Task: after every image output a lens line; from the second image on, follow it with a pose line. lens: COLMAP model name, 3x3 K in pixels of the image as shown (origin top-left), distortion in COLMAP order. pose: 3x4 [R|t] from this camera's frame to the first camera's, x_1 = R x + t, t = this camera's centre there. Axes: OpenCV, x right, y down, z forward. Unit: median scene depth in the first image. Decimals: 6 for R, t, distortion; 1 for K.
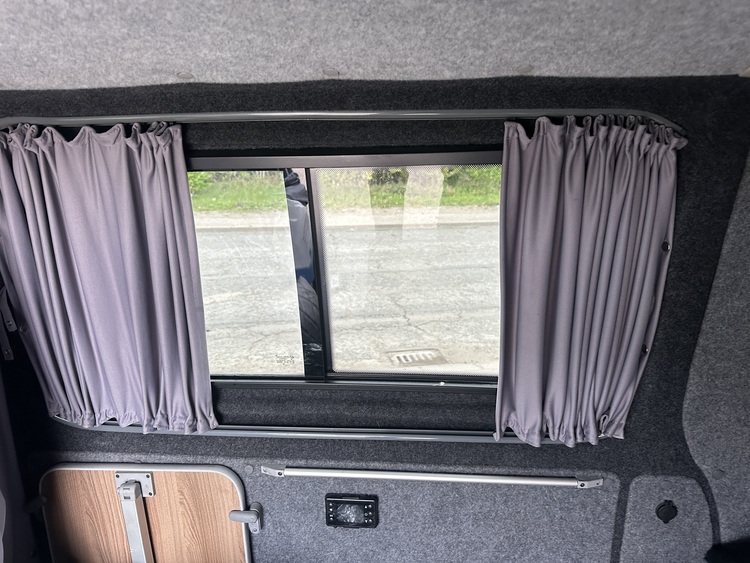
lens RADIAL K [[538.1, 0, 374.4], [0, 538.1, 283.7], [0, 0, 1]] dist [-0.003714, -0.002559]
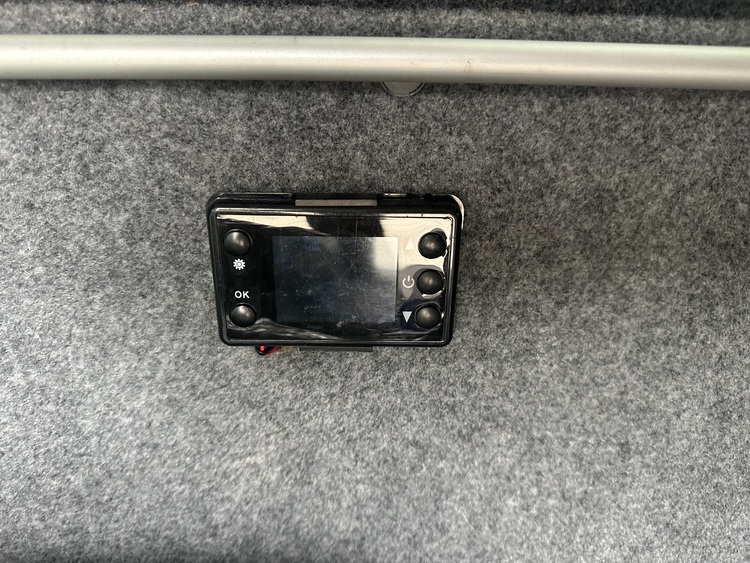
lens RADIAL K [[538.1, 0, 375.2], [0, 538.1, 281.2], [0, 0, 1]] dist [-0.003714, -0.002559]
pose [[0.994731, -0.008646, 0.102154, -0.051418], [-0.008216, 0.986509, 0.163502, 0.407501], [-0.102190, -0.163480, 0.981240, 0.821840]]
